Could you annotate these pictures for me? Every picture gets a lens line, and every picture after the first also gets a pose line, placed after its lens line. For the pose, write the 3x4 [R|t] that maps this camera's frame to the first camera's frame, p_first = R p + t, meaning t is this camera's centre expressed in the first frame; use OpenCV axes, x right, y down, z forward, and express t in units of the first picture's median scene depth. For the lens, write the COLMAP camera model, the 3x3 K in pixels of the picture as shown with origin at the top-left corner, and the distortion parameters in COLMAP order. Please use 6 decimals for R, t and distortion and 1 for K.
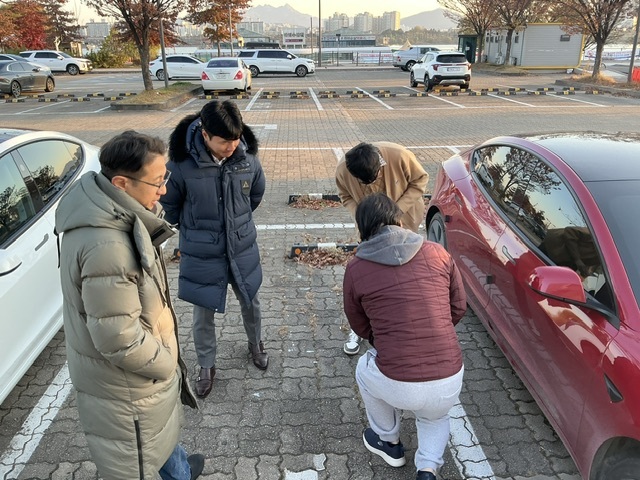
lens RADIAL K [[529.6, 0, 320.0], [0, 529.6, 240.0], [0, 0, 1]] dist [0.063489, -0.112916]
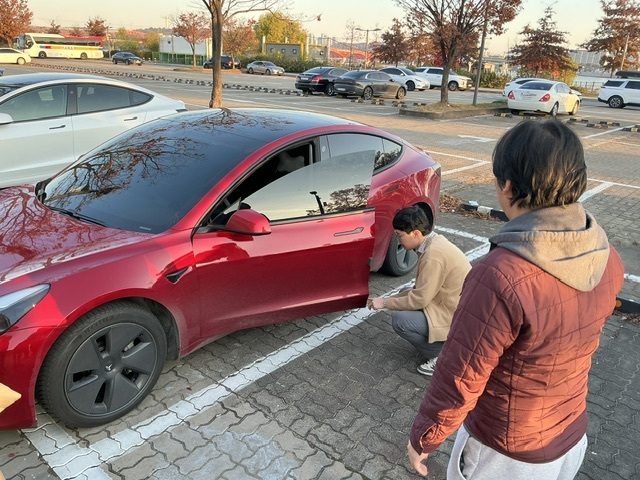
lens RADIAL K [[529.6, 0, 320.0], [0, 529.6, 240.0], [0, 0, 1]] dist [0.063489, -0.112916]
pose [[0.721334, 0.265632, -0.639623, 0.229017], [-0.293341, 0.953776, 0.065283, -0.001595], [0.627398, 0.140537, 0.765912, 0.017831]]
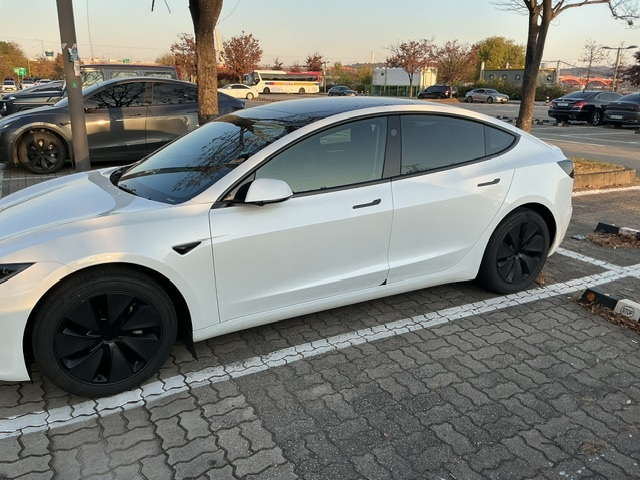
lens RADIAL K [[529.6, 0, 320.0], [0, 529.6, 240.0], [0, 0, 1]] dist [0.063489, -0.112916]
pose [[0.438145, 0.269255, -0.857631, 0.042867], [-0.330917, 0.935396, 0.124611, -0.003845], [0.835777, 0.229207, 0.498940, 0.063653]]
